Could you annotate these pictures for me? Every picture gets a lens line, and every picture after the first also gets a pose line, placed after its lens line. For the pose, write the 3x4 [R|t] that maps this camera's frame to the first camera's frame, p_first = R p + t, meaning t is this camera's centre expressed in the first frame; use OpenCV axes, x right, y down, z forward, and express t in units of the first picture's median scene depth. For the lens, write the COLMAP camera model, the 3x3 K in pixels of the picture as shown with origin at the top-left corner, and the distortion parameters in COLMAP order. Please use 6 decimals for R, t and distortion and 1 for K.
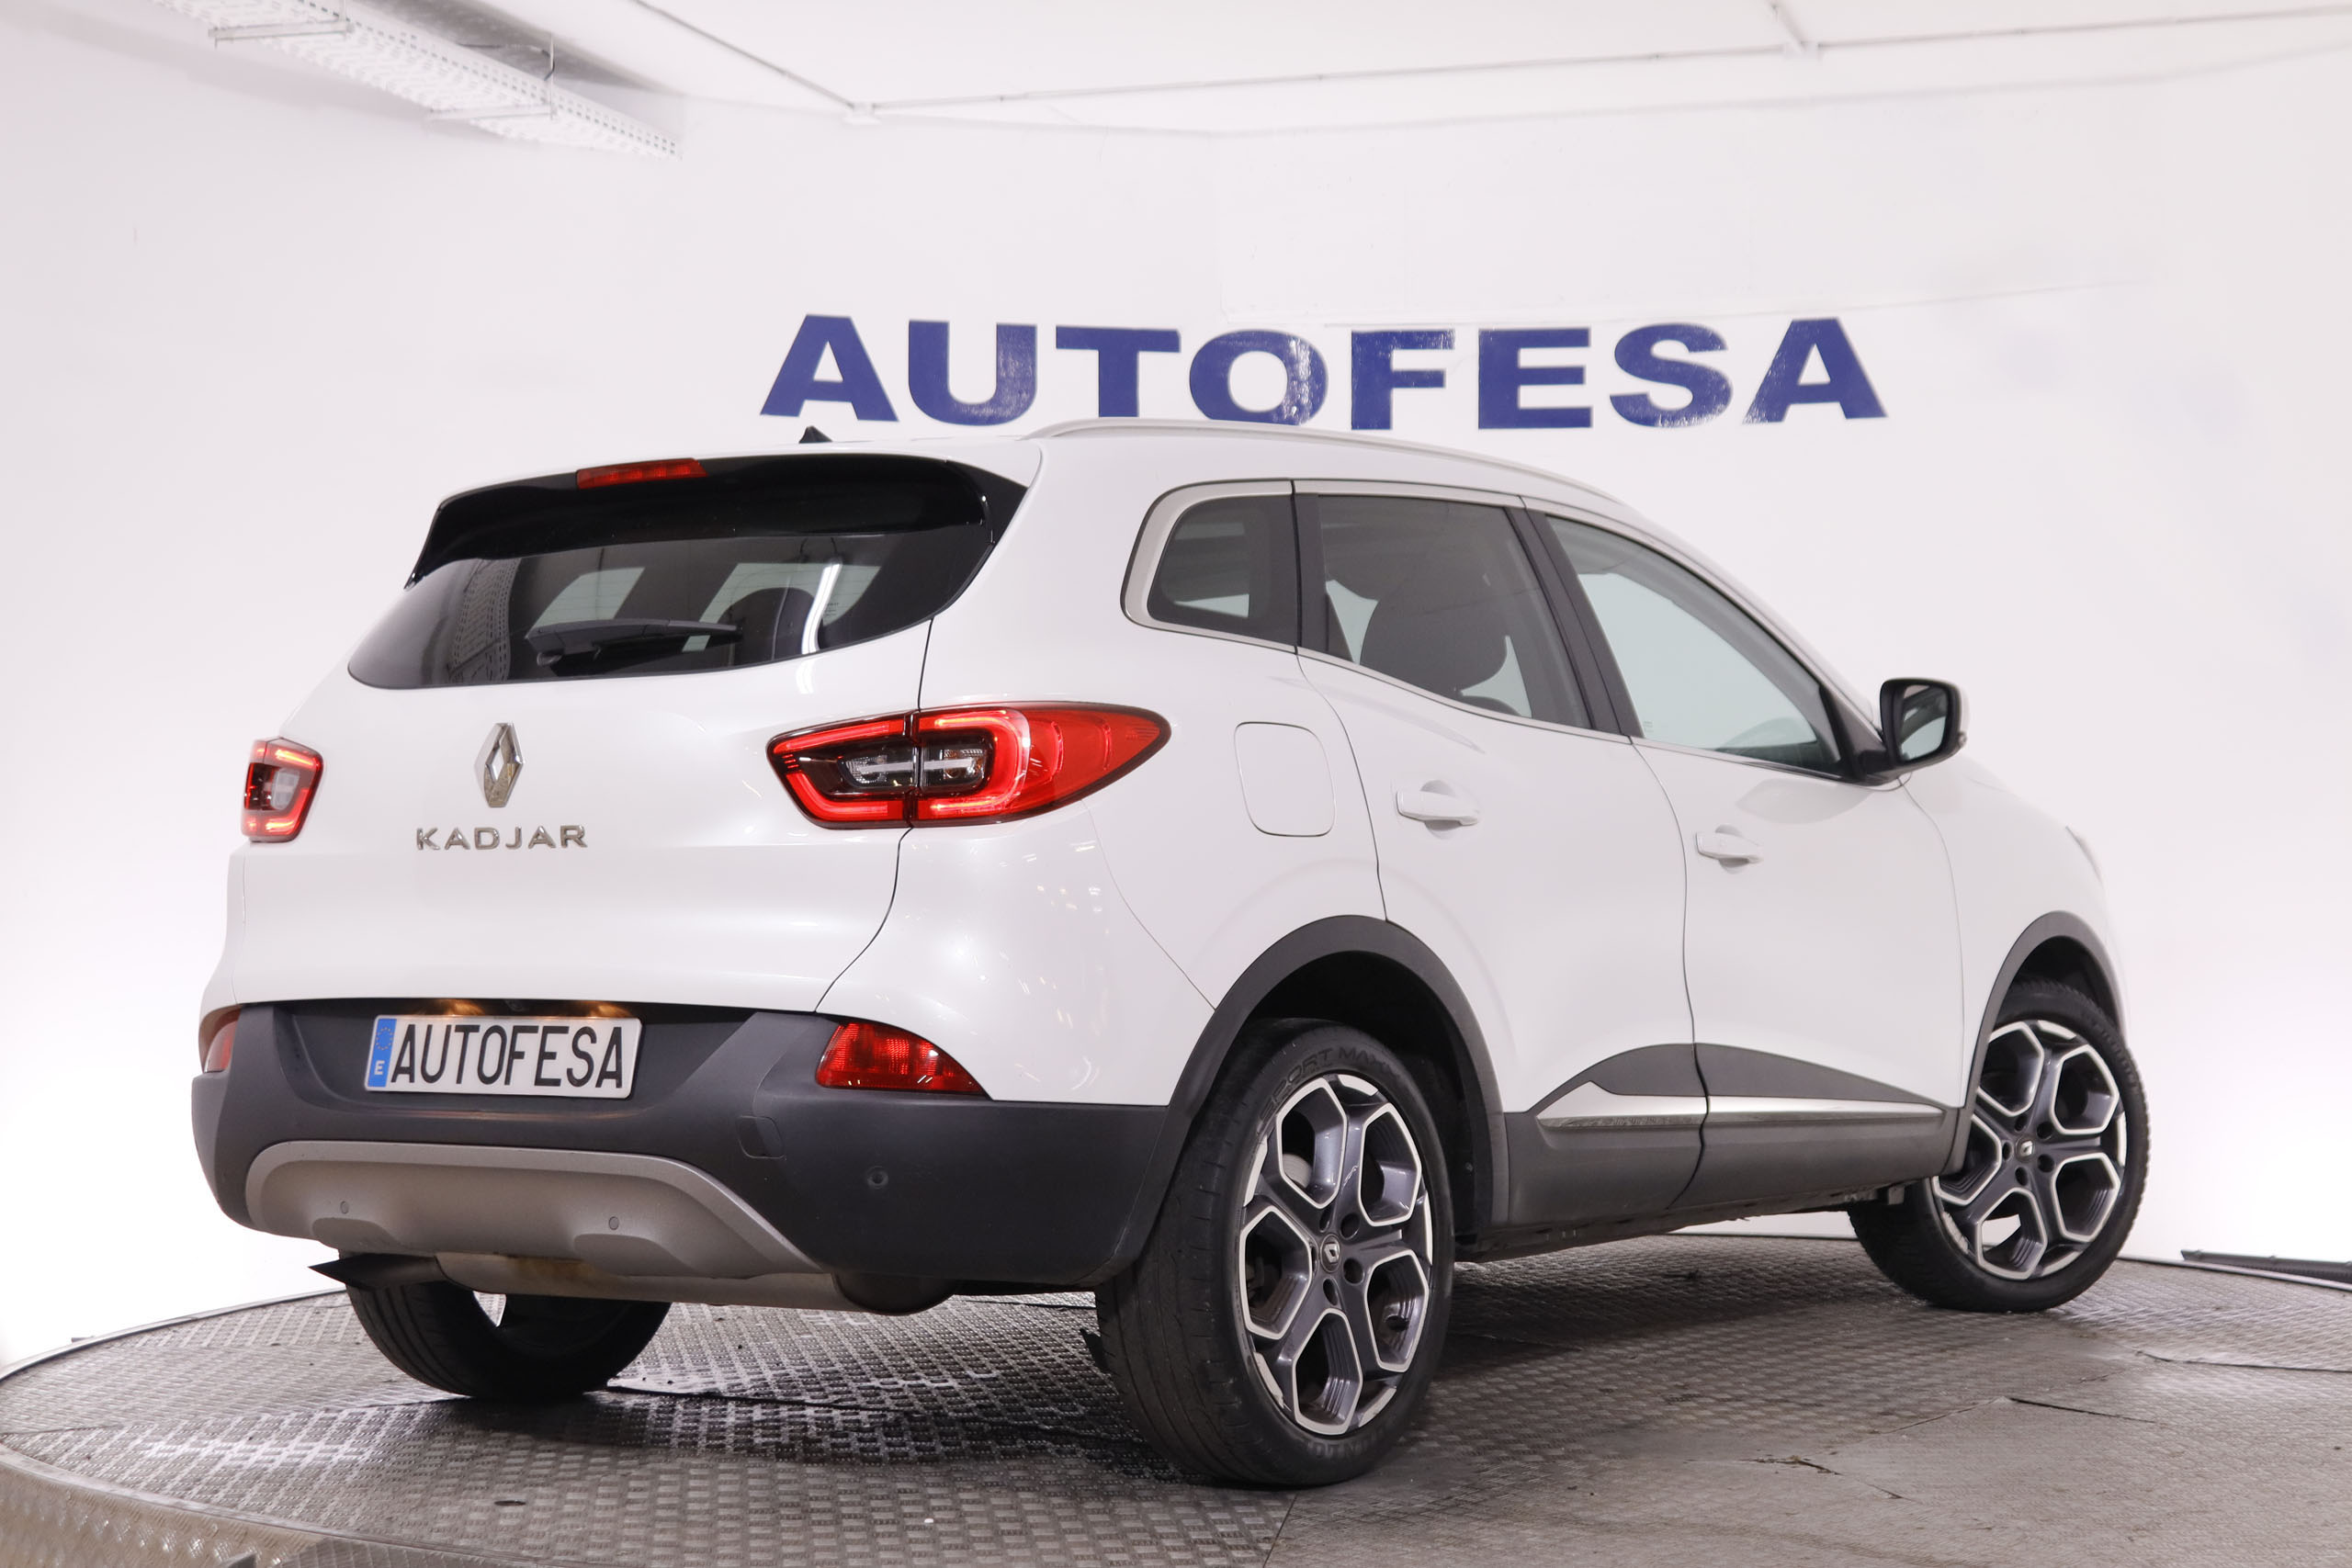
lens RADIAL K [[4193.4, 0, 1127.4], [0, 4193.4, 764.6], [0, 0, 1]] dist [0.048014, 0.000000]
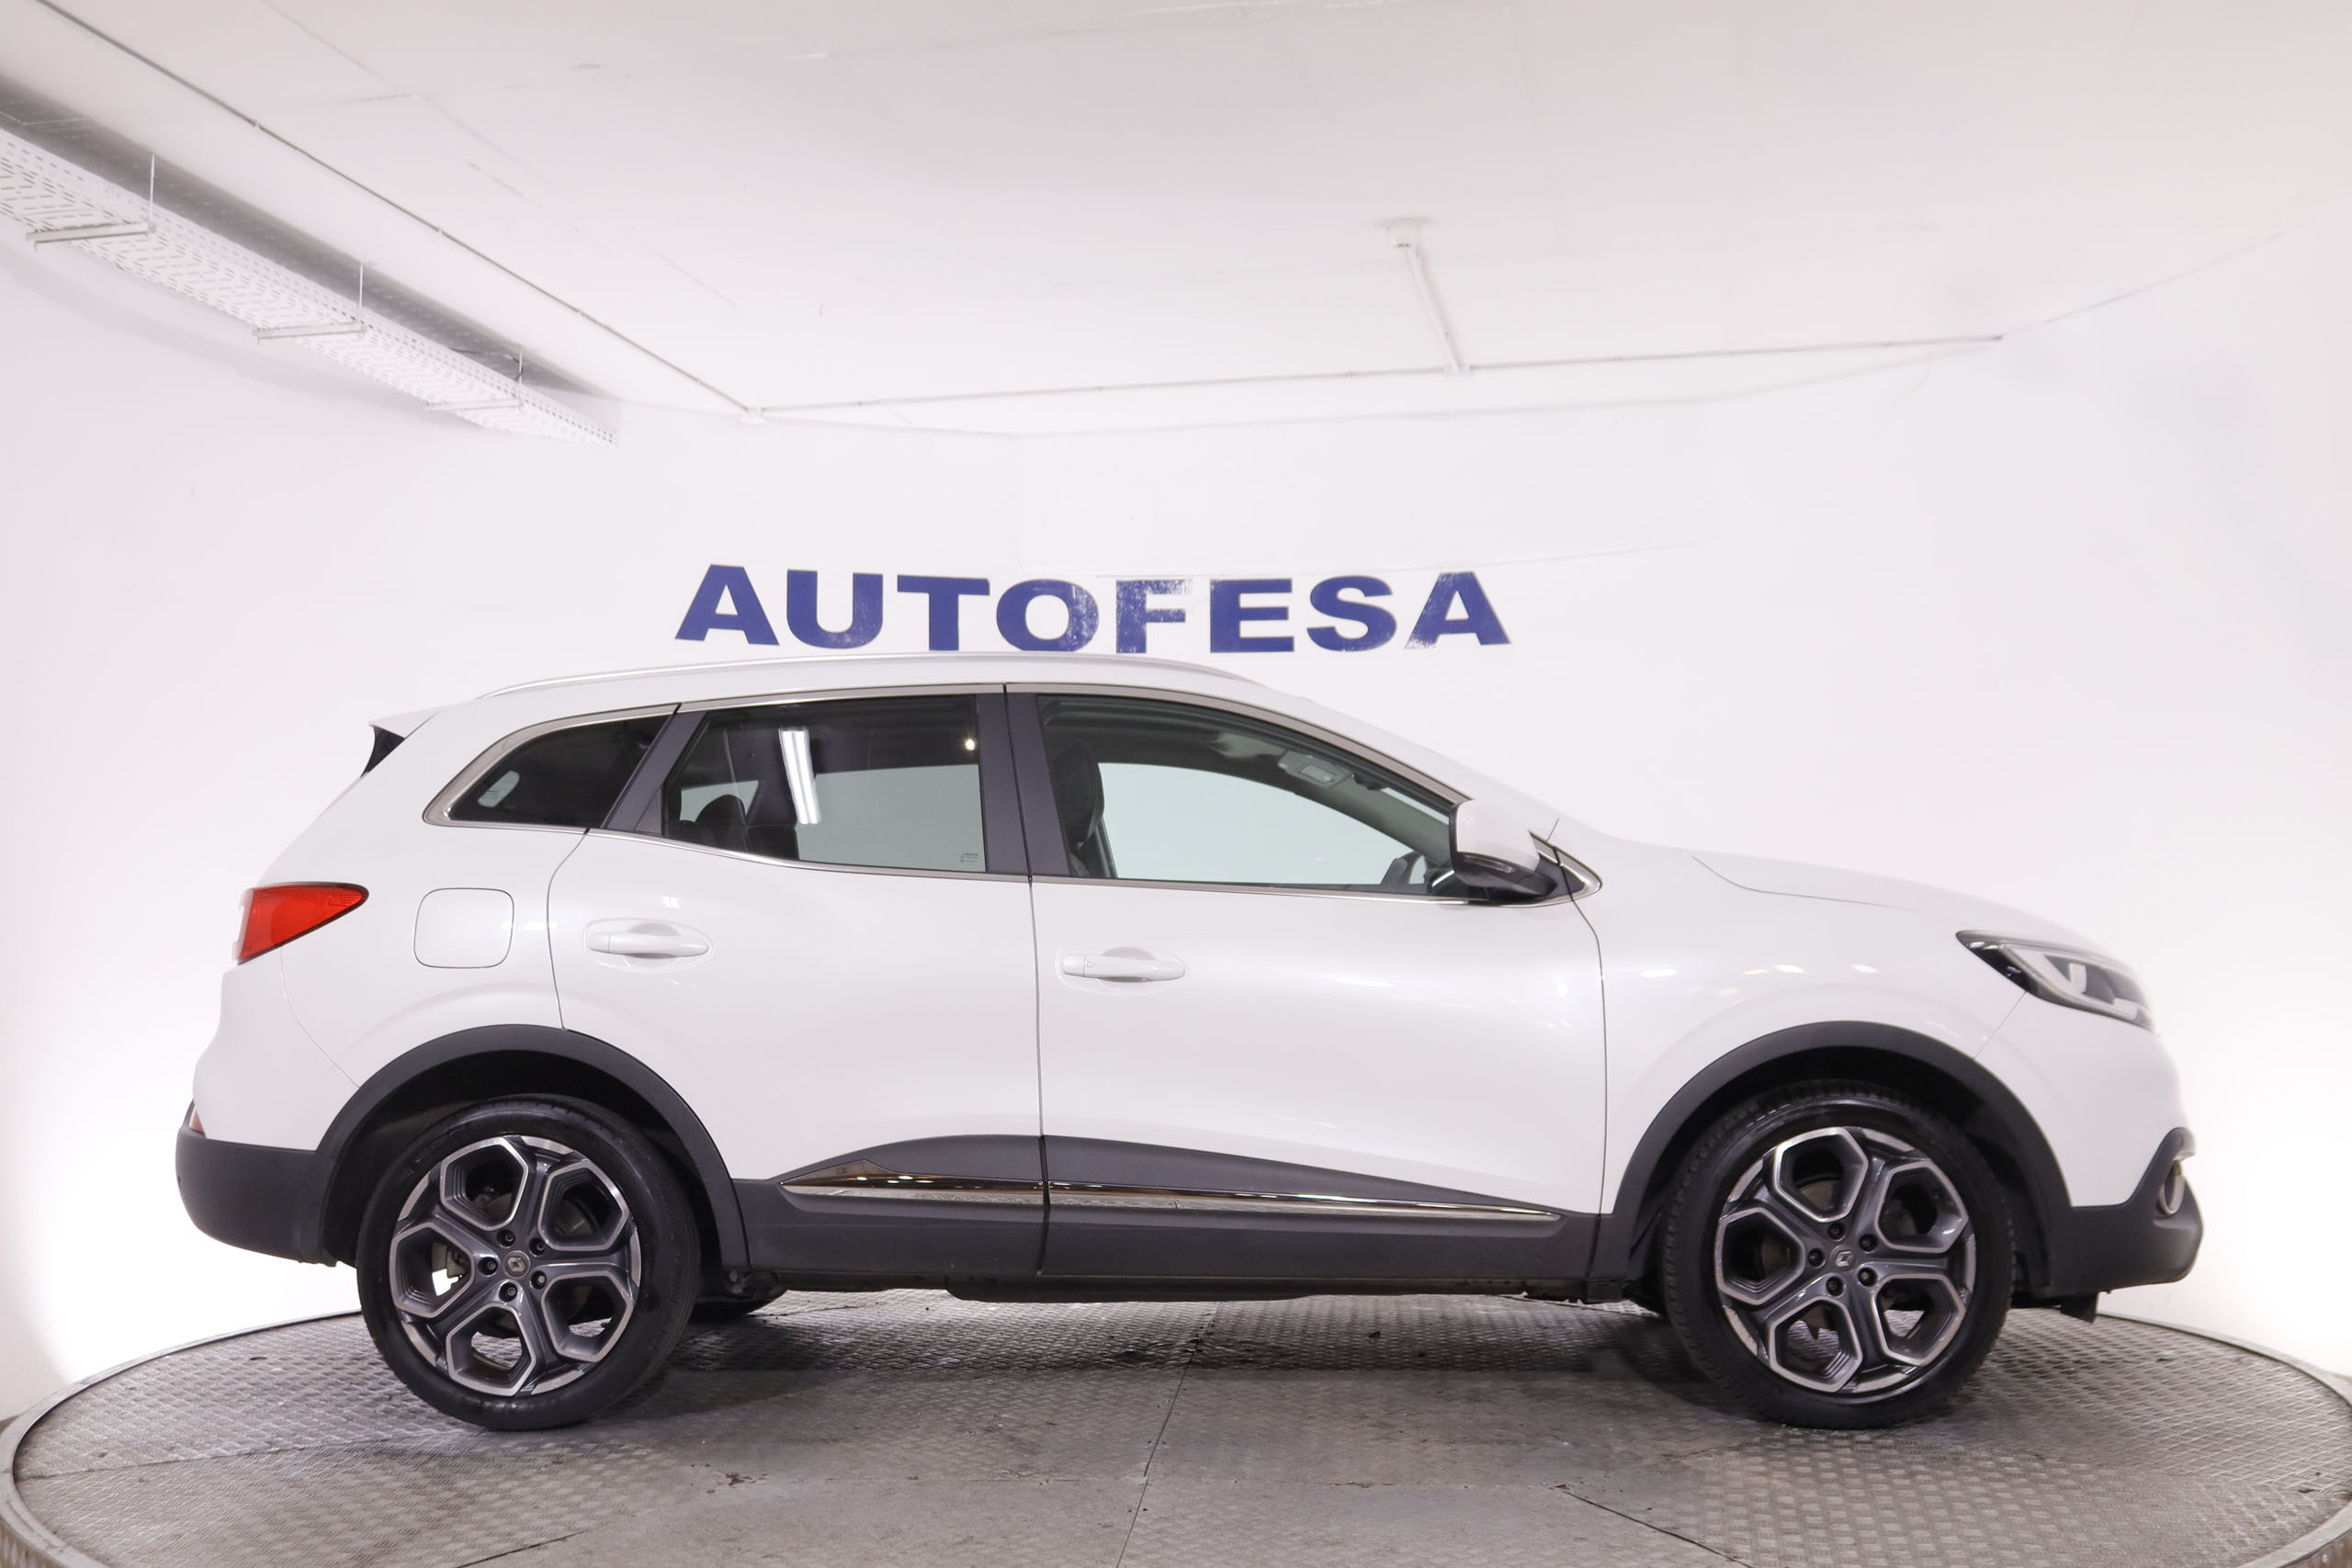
lens RADIAL K [[2647.9, 0, 1121.8], [0, 2647.9, 723.7], [0, 0, 1]] dist [-0.062723, 0.000000]
pose [[0.995367, -0.000190, 0.096152, -0.027206], [0.006984, 0.997499, -0.070328, 0.002419], [-0.095898, 0.070673, 0.992879, 0.161350]]
